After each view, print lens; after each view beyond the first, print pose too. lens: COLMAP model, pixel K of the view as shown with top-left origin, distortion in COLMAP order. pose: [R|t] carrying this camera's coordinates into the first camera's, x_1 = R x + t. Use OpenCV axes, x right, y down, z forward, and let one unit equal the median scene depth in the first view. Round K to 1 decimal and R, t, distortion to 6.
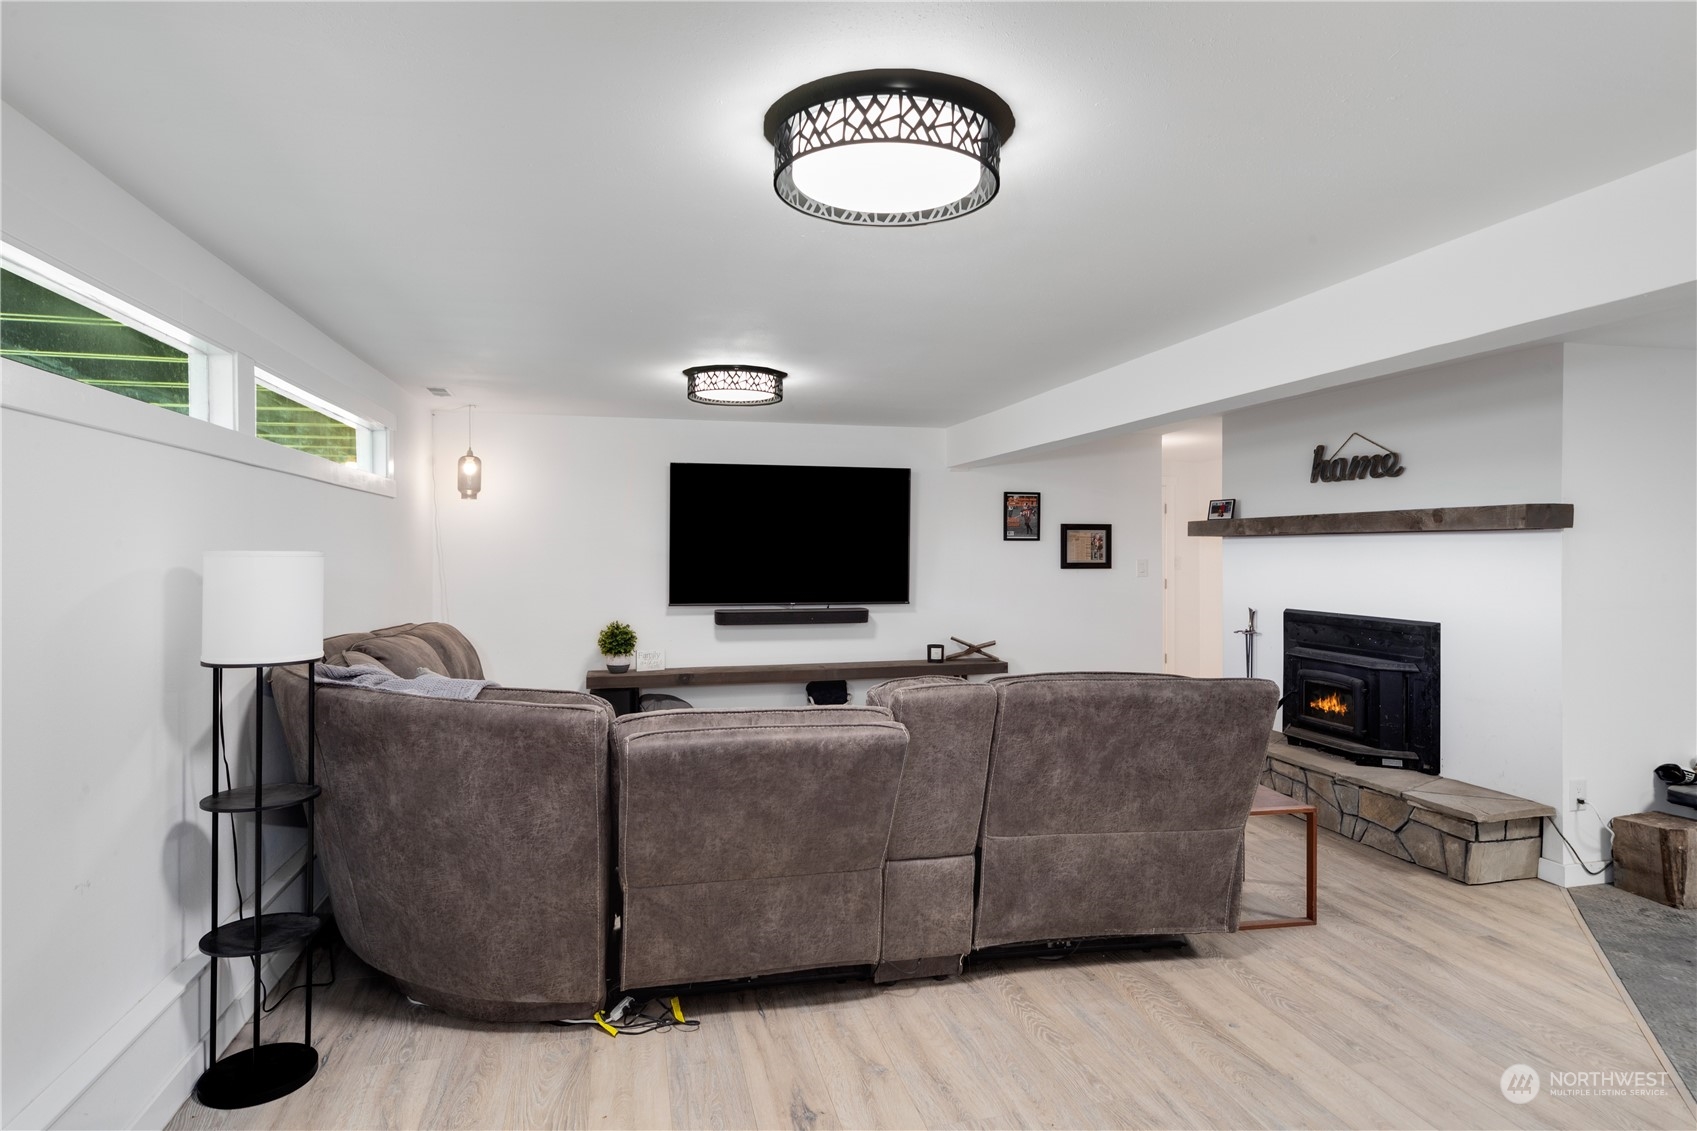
lens RADIAL K [[821.7, 0, 850.2], [0, 821.7, 545.2], [0, 0, 1]] dist [-0.000705, -0.000070]
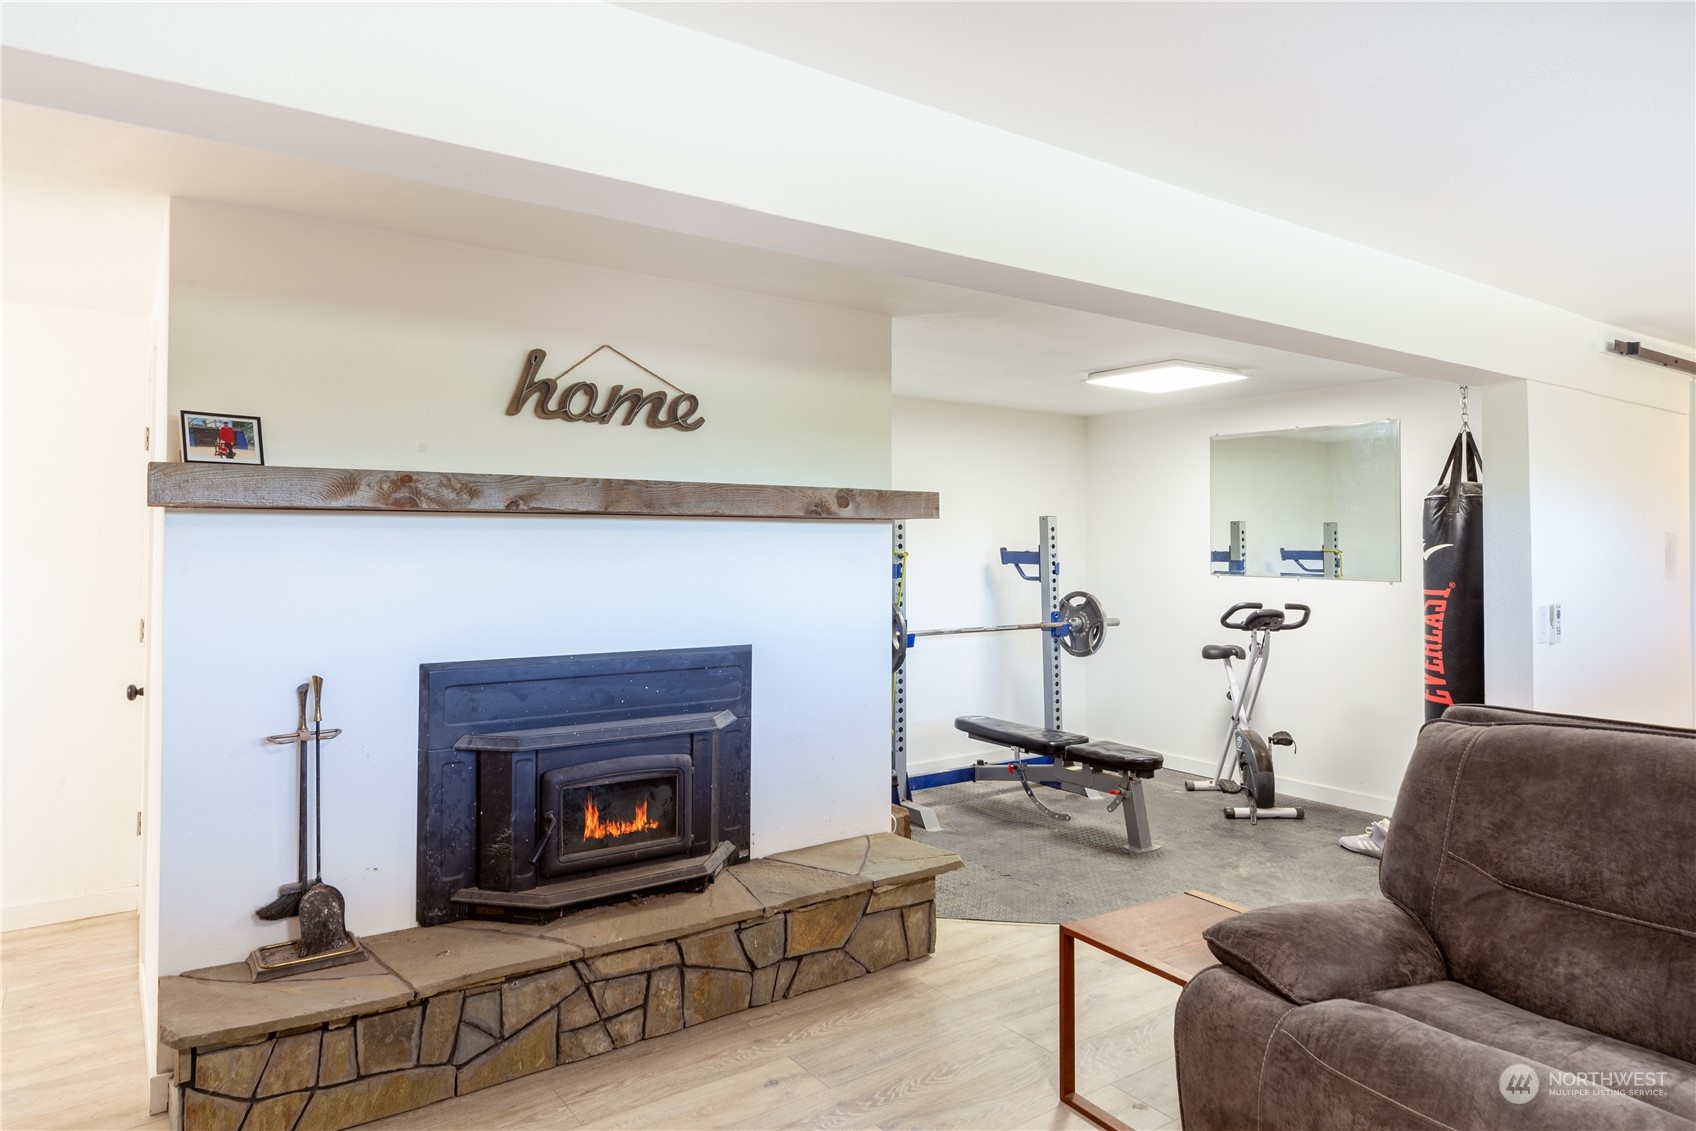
lens RADIAL K [[999.1, 0, 851.4], [0, 999.1, 528.8], [0, 0, 1]] dist [-0.000060, -0.000189]
pose [[-0.347076, 0.019130, 0.937642, -0.125609], [-0.005469, 0.999734, -0.022421, 0.011168], [-0.937821, -0.012910, -0.346879, 1.137291]]
